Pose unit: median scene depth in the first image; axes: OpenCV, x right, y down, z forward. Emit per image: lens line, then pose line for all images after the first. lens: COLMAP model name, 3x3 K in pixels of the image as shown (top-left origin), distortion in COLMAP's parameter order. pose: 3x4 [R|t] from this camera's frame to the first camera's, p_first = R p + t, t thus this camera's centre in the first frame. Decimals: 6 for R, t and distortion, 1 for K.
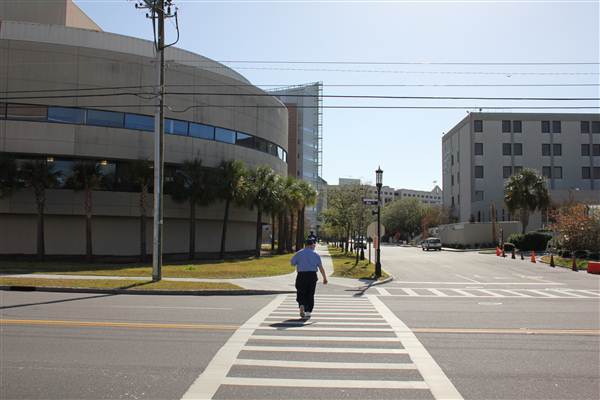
lens RADIAL K [[628.0, 0, 285.7], [0, 628.0, 202.7], [0, 0, 1]] dist [-0.060772, 0.019889]
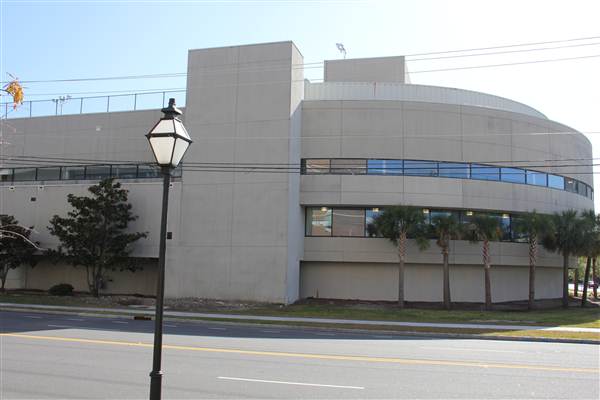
lens RADIAL K [[619.8, 0, 300.0], [0, 619.8, 200.0], [0, 0, 1]] dist [-0.003800, 0.003214]
pose [[0.983129, -0.014112, -0.182370, -0.405950], [0.002479, 0.997956, -0.063858, -0.022081], [0.182899, 0.062329, 0.981154, -0.086201]]
